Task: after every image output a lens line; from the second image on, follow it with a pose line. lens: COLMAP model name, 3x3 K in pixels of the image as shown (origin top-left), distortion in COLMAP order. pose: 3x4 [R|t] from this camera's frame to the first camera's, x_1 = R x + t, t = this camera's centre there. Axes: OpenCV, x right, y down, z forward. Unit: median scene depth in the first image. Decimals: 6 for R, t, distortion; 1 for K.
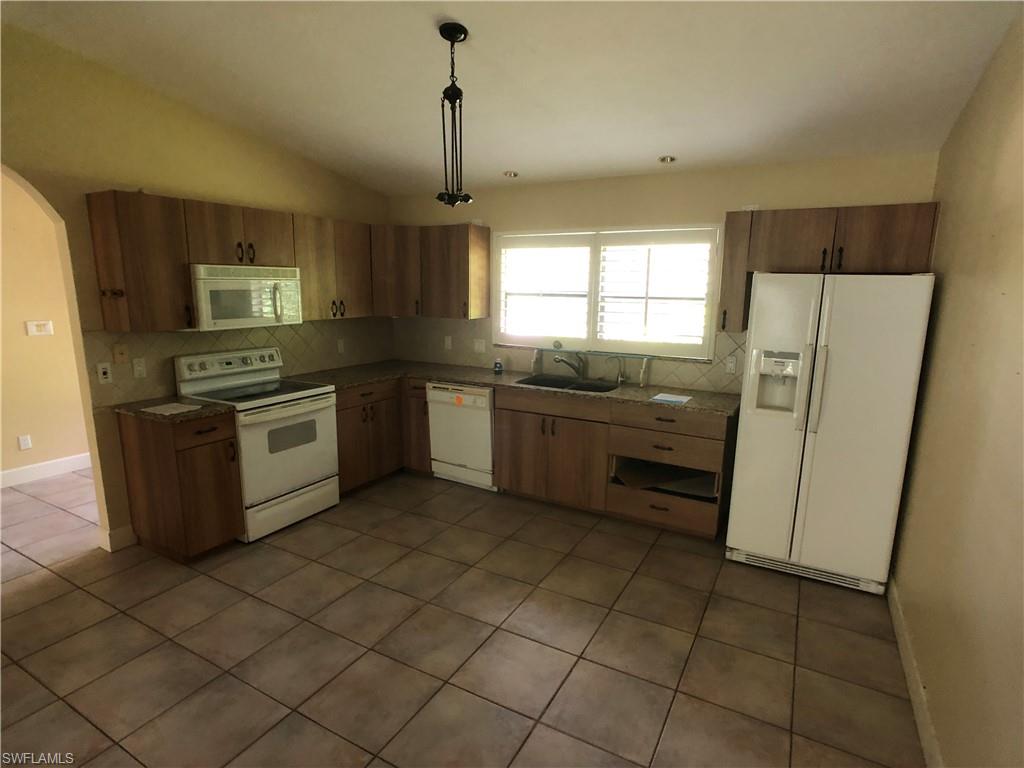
lens RADIAL K [[544.7, 0, 512.7], [0, 544.7, 396.5], [0, 0, 1]] dist [-0.043894, 0.024496]
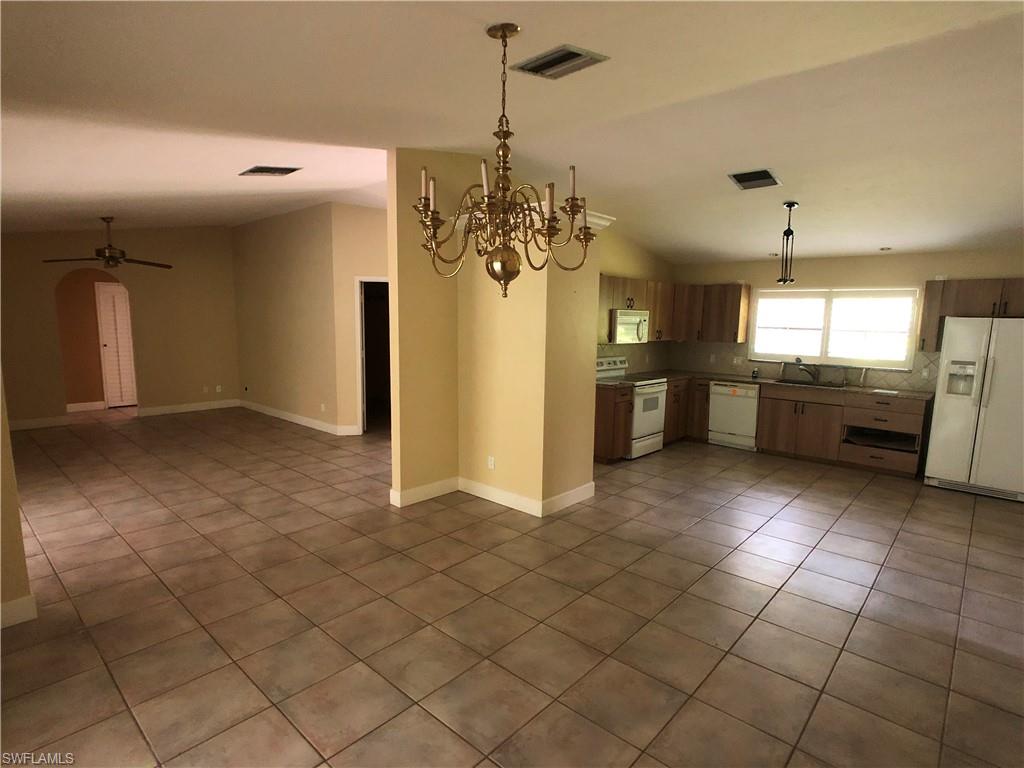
lens RADIAL K [[544.7, 0, 512.7], [0, 544.7, 396.5], [0, 0, 1]] dist [-0.043894, 0.024496]
pose [[0.973288, 0.039456, -0.226172, -0.446085], [-0.053285, 0.997043, -0.055365, 0.171361], [0.223319, 0.065938, 0.972513, -0.846649]]
